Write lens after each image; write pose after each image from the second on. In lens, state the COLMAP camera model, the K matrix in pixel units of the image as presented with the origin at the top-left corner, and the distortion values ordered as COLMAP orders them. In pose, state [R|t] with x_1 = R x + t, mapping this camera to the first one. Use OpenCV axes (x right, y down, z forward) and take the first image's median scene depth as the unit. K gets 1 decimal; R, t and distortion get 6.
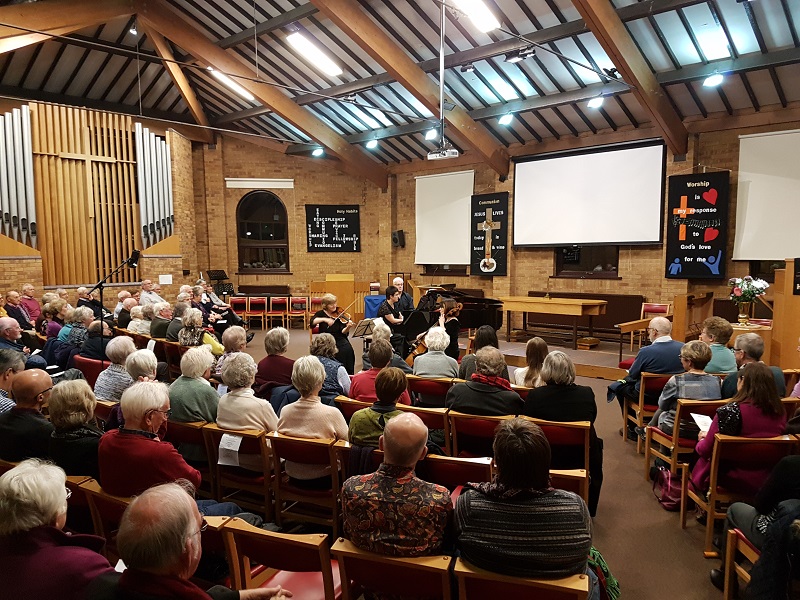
lens RADIAL K [[617.2, 0, 397.3], [0, 617.2, 320.9], [0, 0, 1]] dist [0.222254, -0.375660]
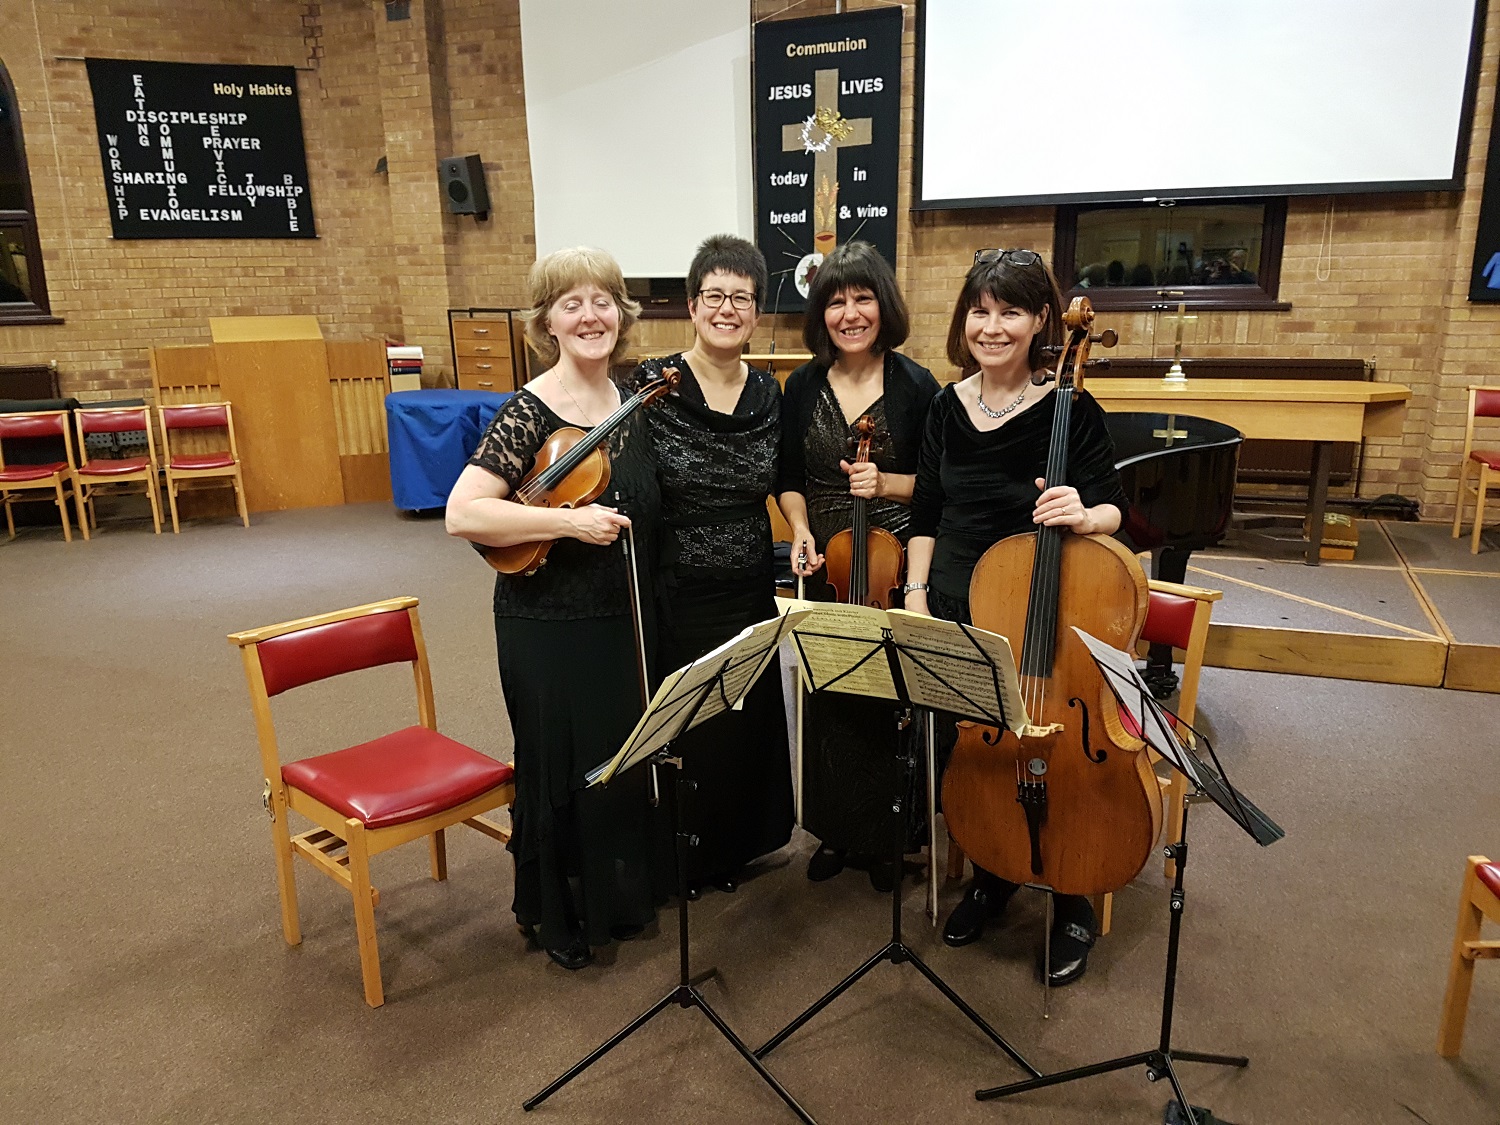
lens RADIAL K [[1173.9, 0, 749.7], [0, 1173.9, 600.0], [0, 0, 1]] dist [0.085412, -0.139620]
pose [[0.926010, -0.108098, 0.361690, -0.108316], [0.051104, 0.985201, 0.163609, -0.029332], [-0.374023, -0.133020, 0.917830, 0.461305]]
